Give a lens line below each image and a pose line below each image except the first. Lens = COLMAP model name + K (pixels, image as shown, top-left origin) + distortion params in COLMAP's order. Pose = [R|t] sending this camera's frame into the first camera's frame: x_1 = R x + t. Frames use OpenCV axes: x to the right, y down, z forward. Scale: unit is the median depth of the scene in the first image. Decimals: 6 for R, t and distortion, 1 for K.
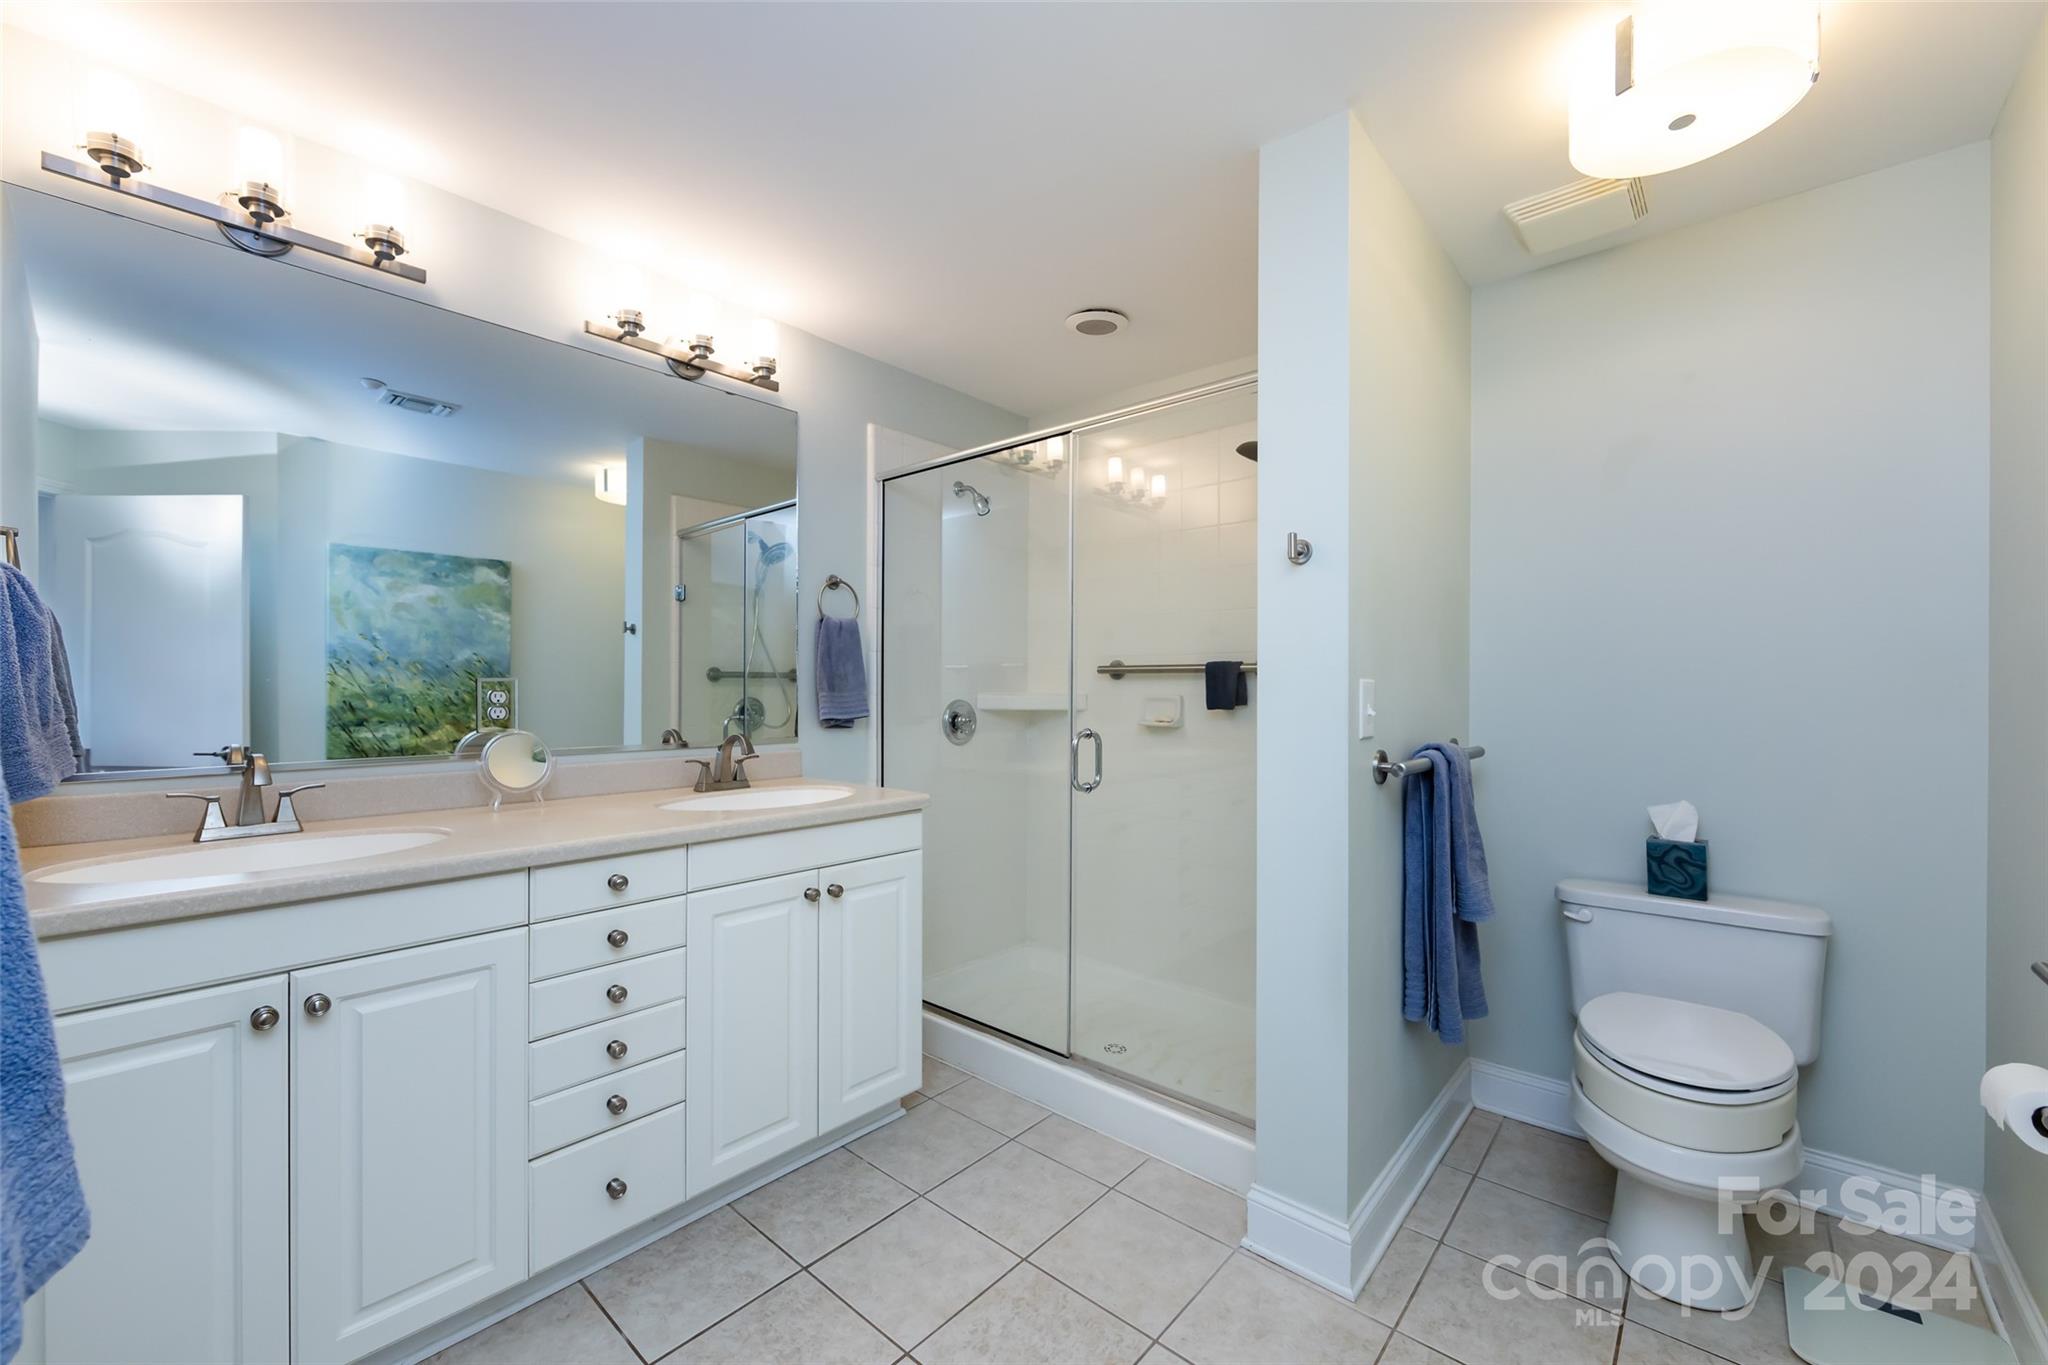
lens RADIAL K [[807.4, 0, 1015.1], [0, 807.4, 688.5], [0, 0, 1]] dist [-0.002469, -0.000419]
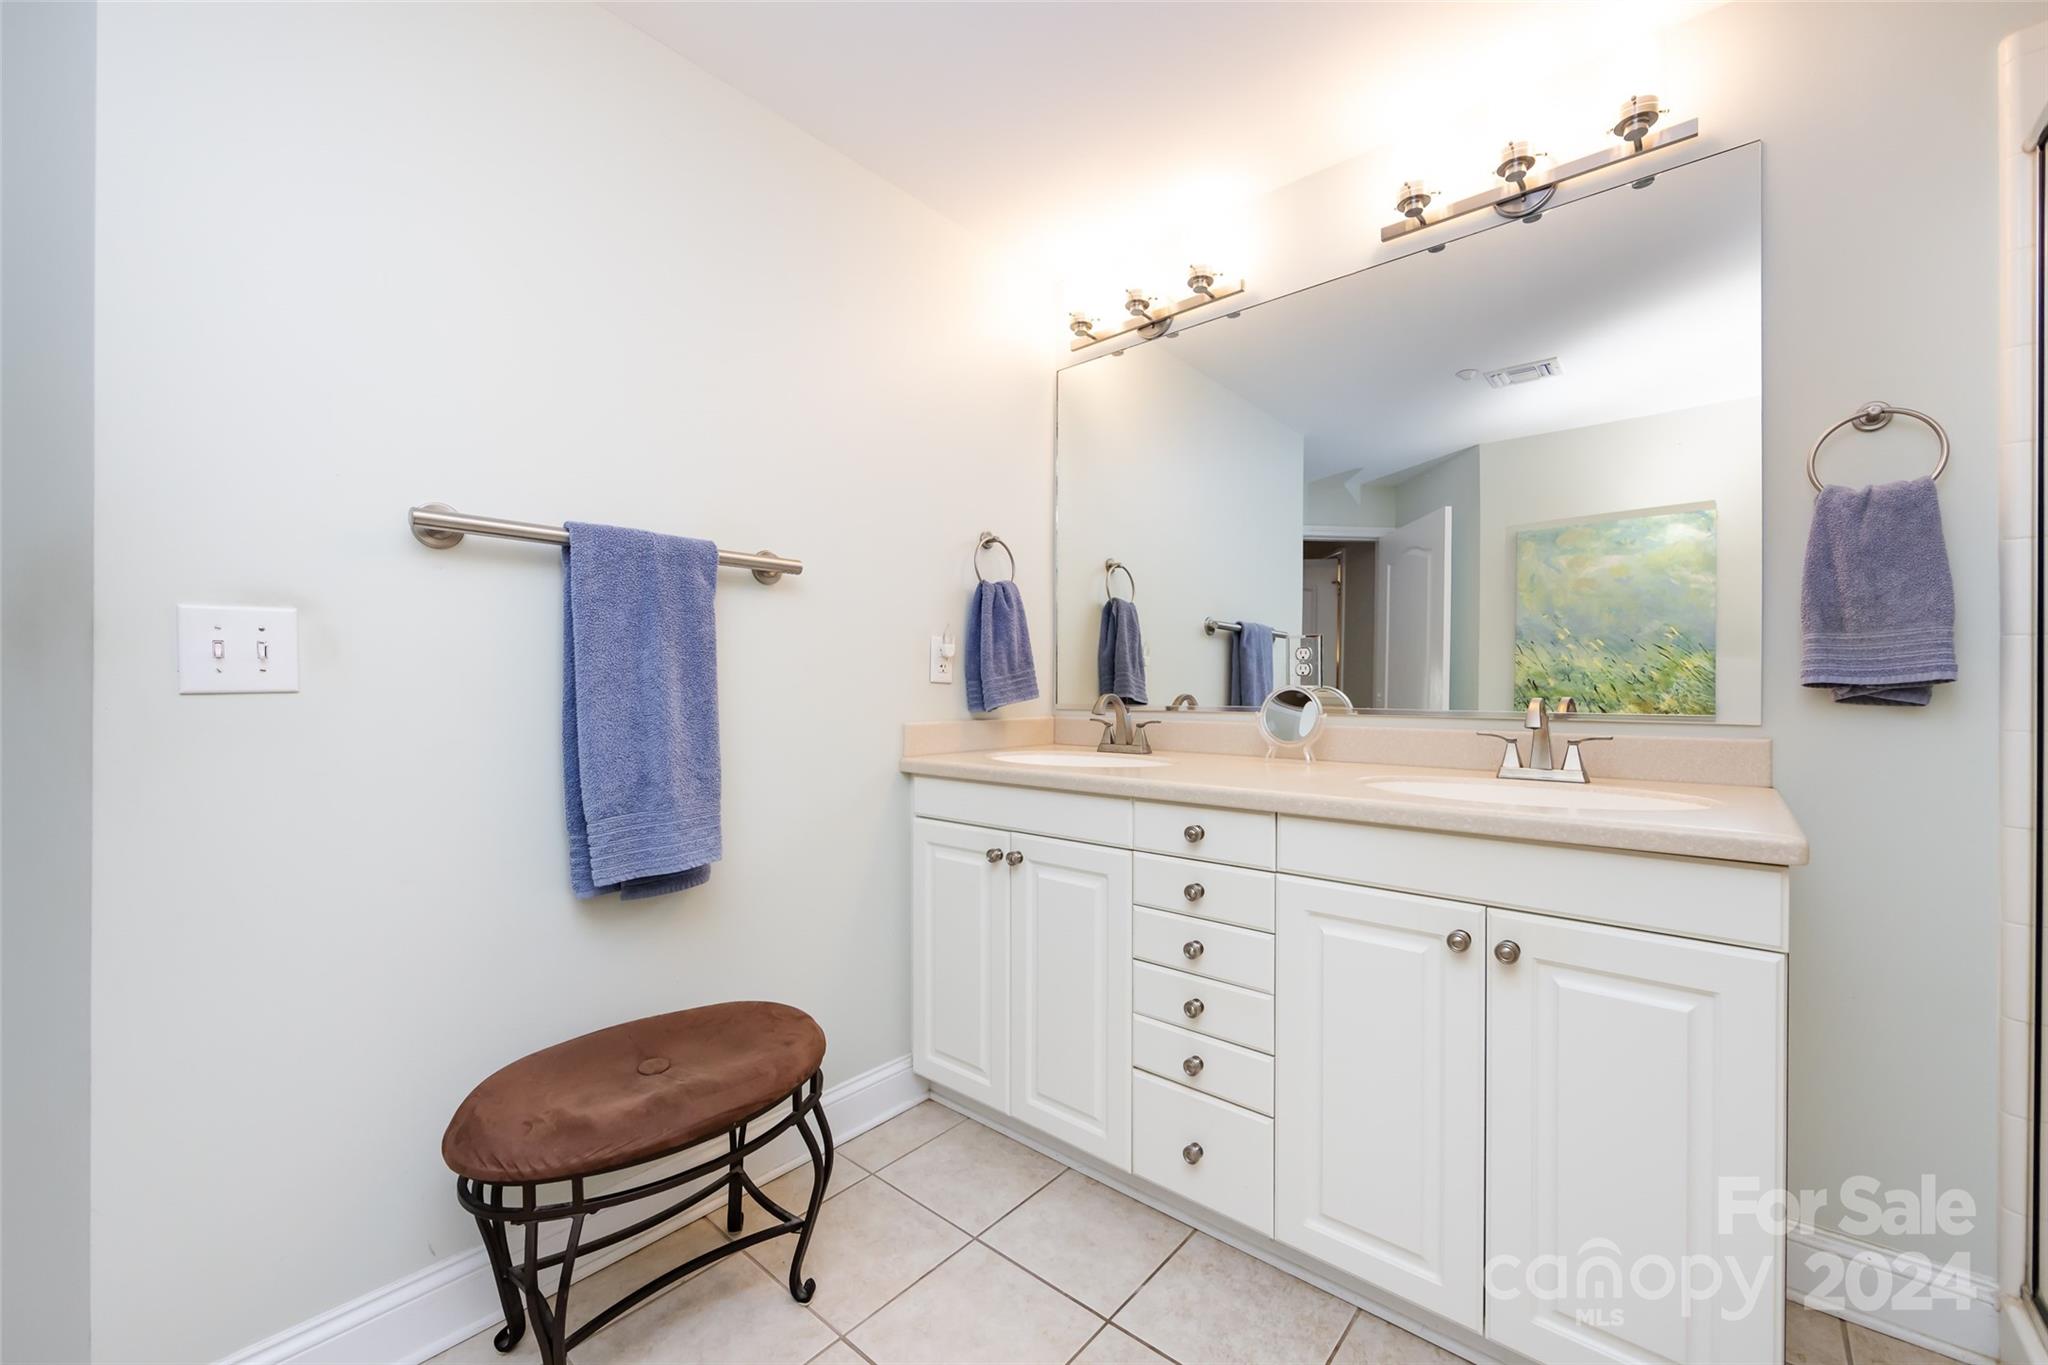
lens RADIAL K [[785.6, 0, 1024.0], [0, 785.6, 682.5], [0, 0, 1]] dist [-0.001520, -0.000094]
pose [[0.025201, -0.007705, -0.999653, 0.189602], [0.001205, 0.999970, -0.007677, 0.029163], [0.999682, -0.001012, 0.025210, 0.335466]]
